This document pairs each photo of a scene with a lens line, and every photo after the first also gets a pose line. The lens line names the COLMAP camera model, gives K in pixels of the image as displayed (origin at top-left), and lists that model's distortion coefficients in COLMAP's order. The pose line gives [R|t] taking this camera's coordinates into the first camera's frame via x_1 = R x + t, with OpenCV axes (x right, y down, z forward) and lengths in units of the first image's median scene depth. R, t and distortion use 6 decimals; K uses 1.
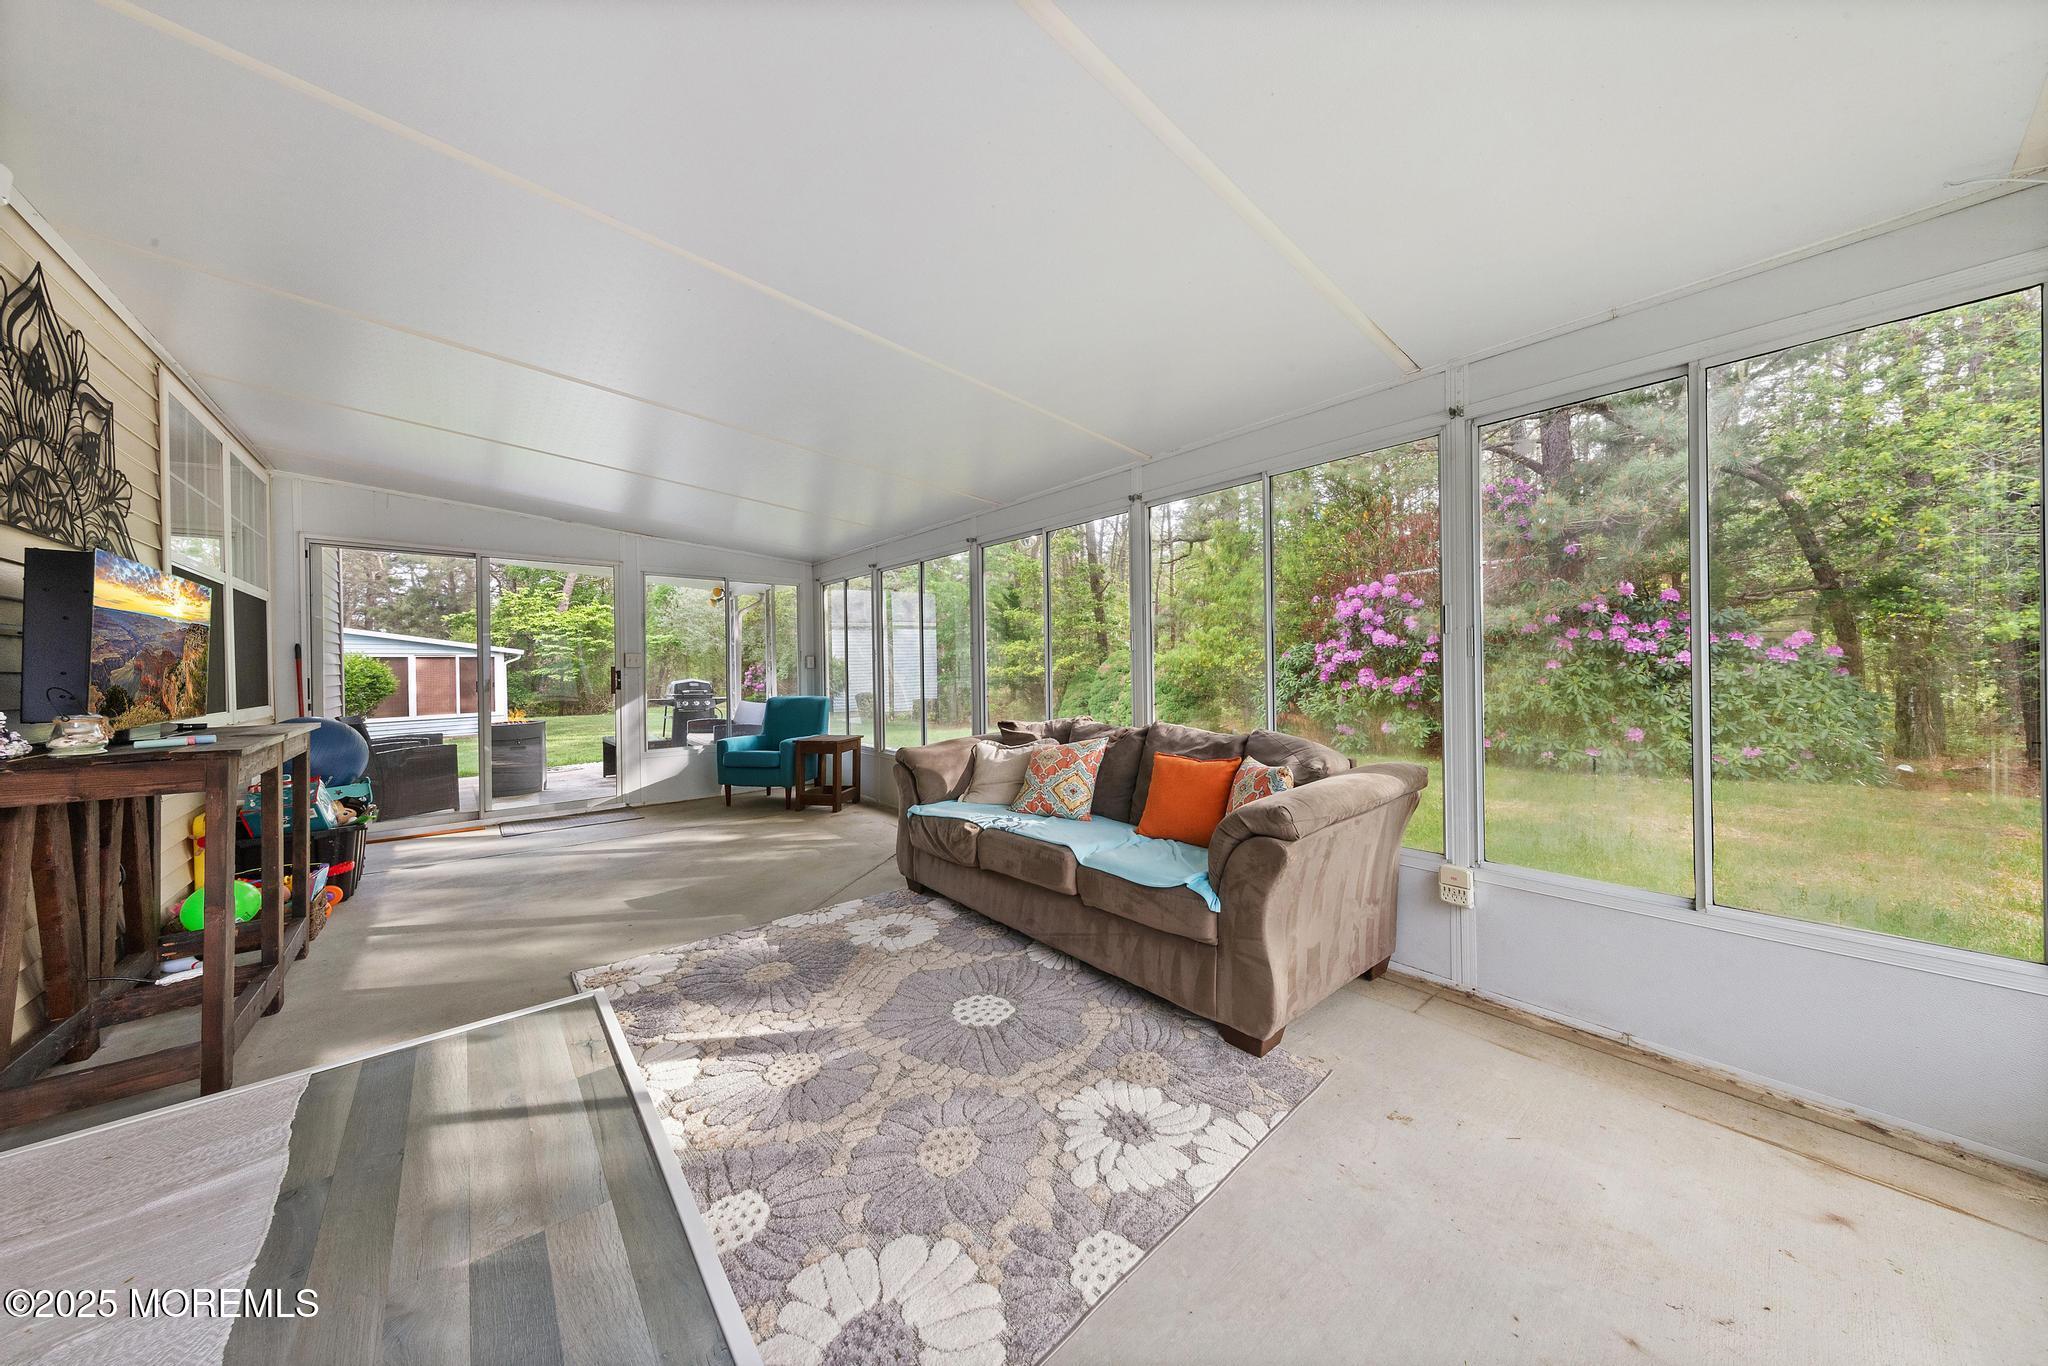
lens RADIAL K [[635.6, 0, 1025.2], [0, 635.6, 668.5], [0, 0, 1]] dist [0.001887, 0.000097]
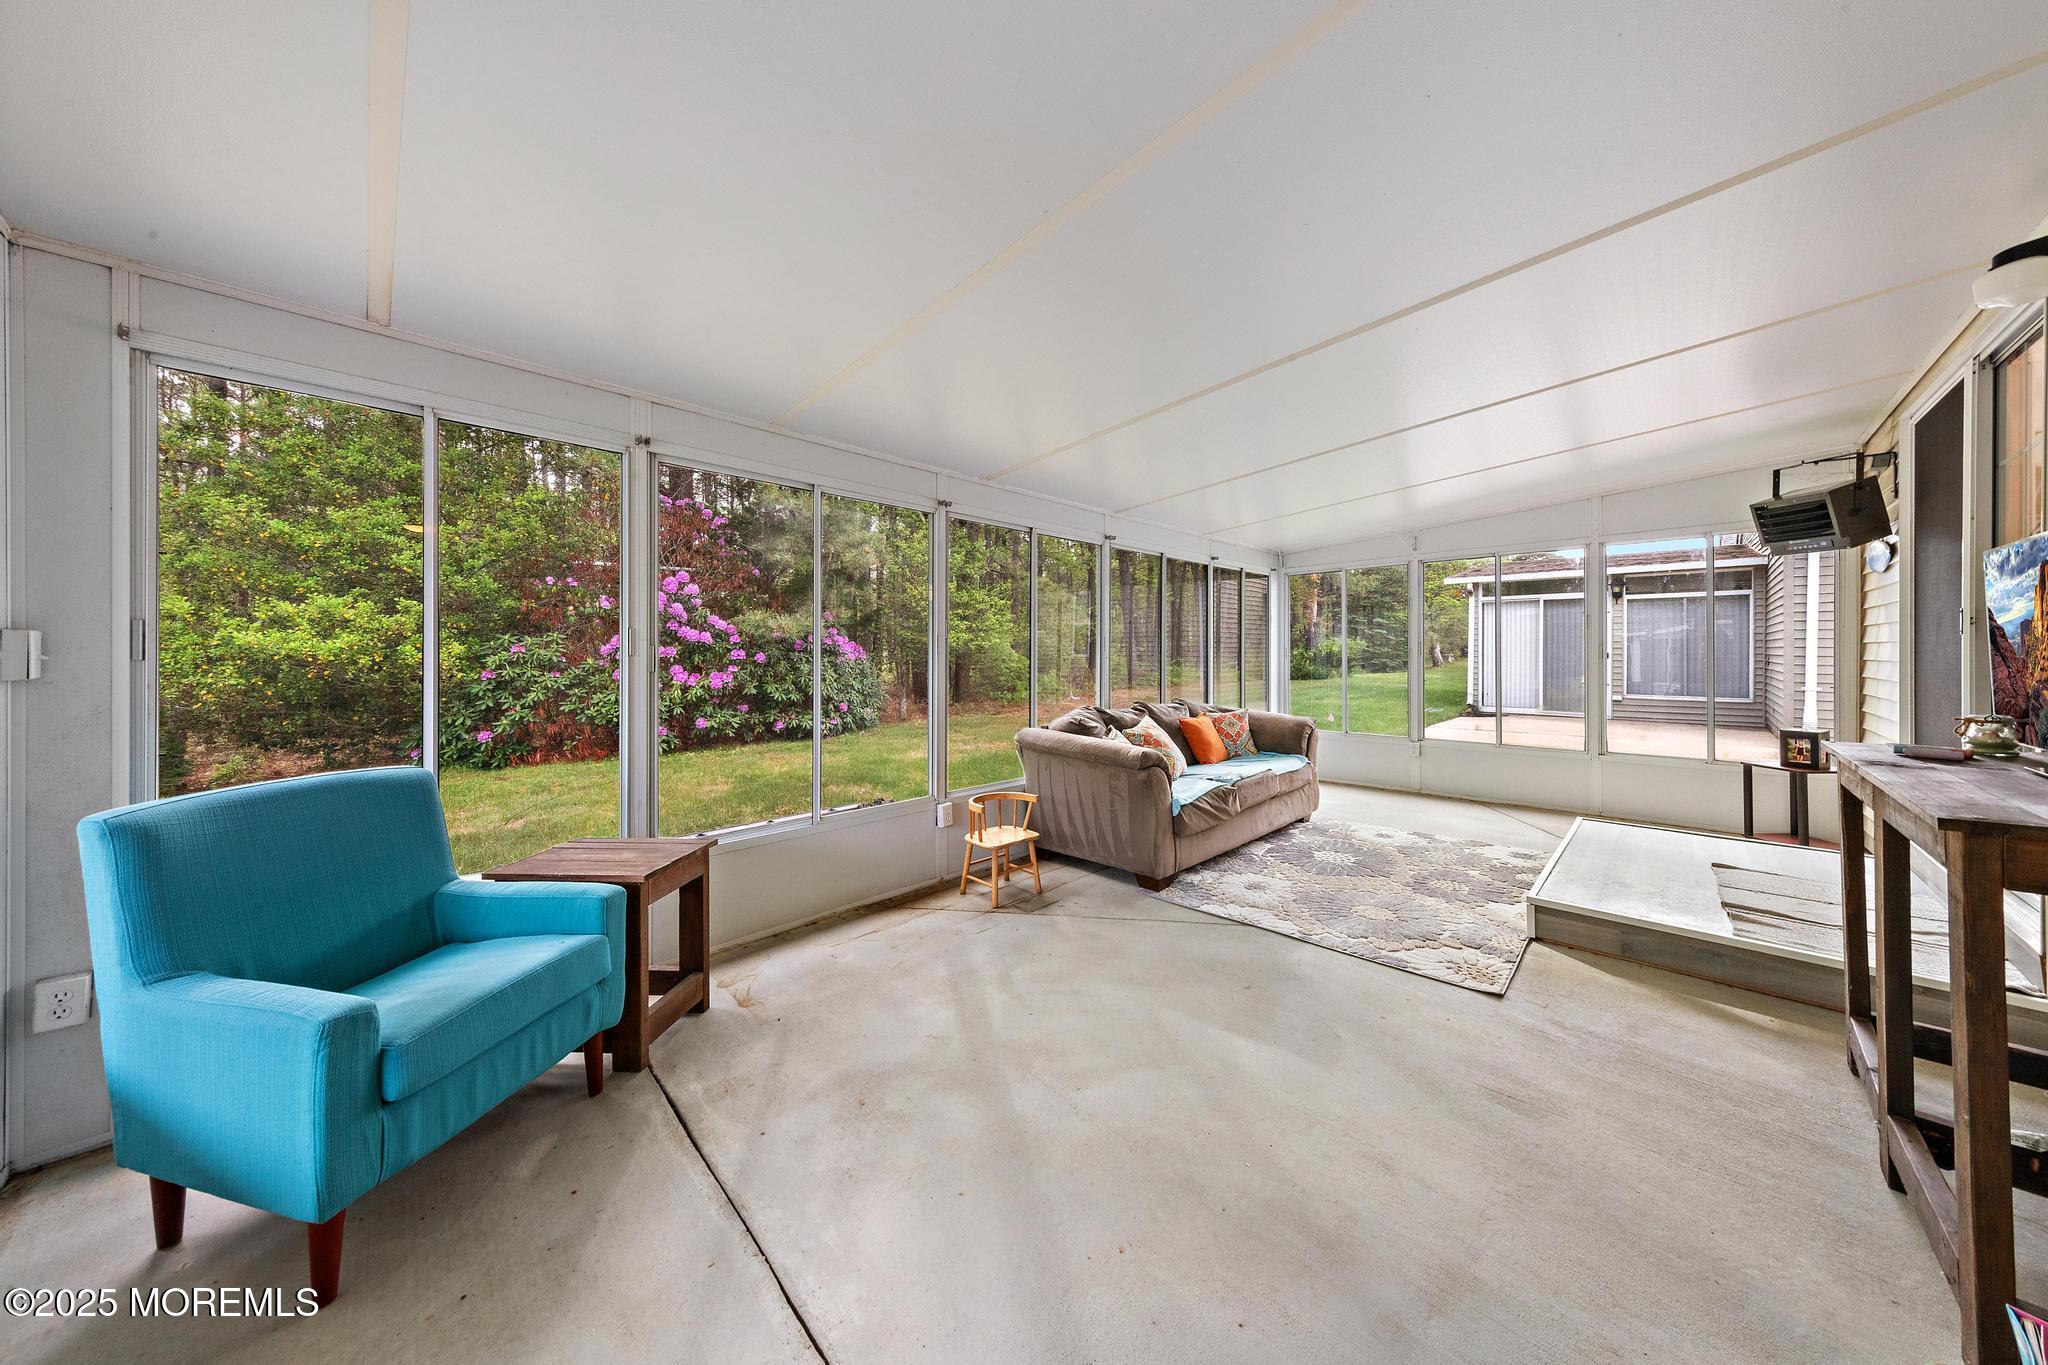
lens RADIAL K [[635.6, 0, 1026.3], [0, 635.6, 664.7], [0, 0, 1]] dist [0.001887, 0.000097]
pose [[-0.063636, 0.002134, 0.997971, -0.578829], [0.001713, 0.999996, -0.002029, 0.003465], [-0.997972, 0.001580, -0.063639, 0.645989]]
